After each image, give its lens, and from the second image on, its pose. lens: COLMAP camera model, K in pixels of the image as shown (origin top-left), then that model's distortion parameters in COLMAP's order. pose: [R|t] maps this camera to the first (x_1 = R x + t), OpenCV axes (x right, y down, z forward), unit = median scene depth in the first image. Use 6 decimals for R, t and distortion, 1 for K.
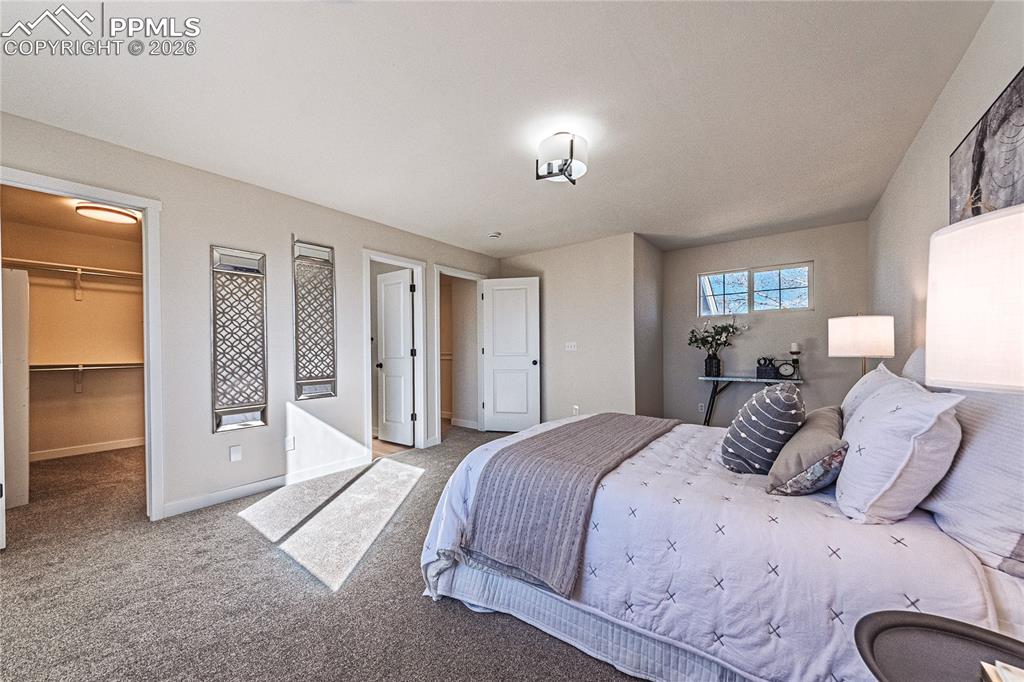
lens RADIAL K [[367.9, 0, 512.1], [0, 367.9, 350.8], [0, 0, 1]] dist [0.000278, -0.000027]
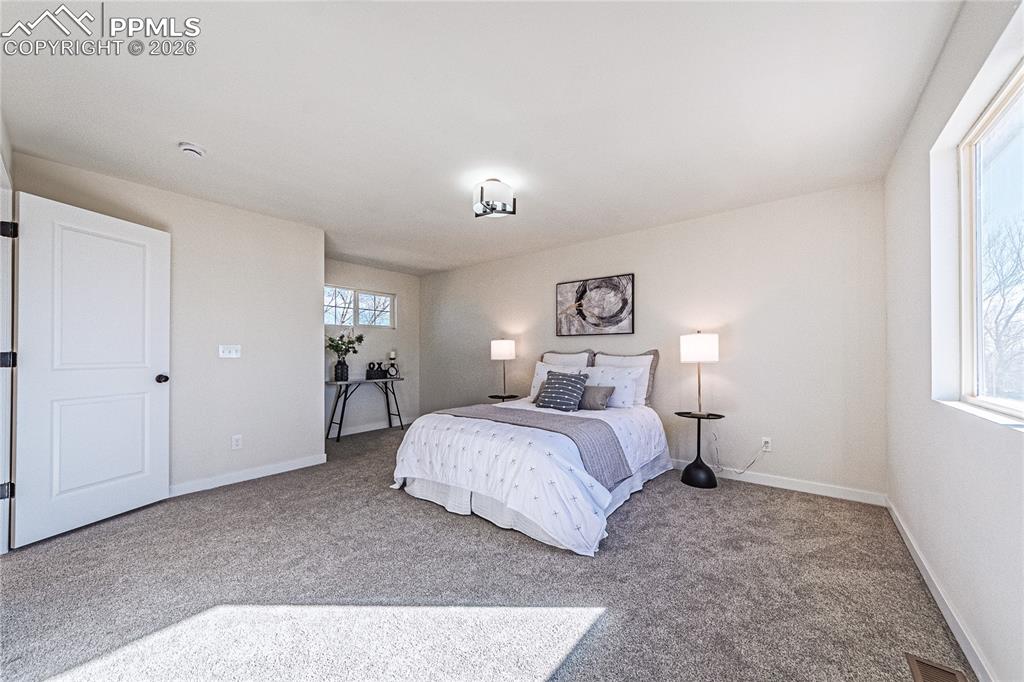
lens RADIAL K [[367.9, 0, 512.1], [0, 367.9, 350.8], [0, 0, 1]] dist [0.000278, -0.000027]
pose [[0.012474, 0.017189, 0.999774, -0.584590], [0.004588, 0.999841, -0.017248, 0.001282], [-0.999912, 0.004802, 0.012393, 0.508330]]
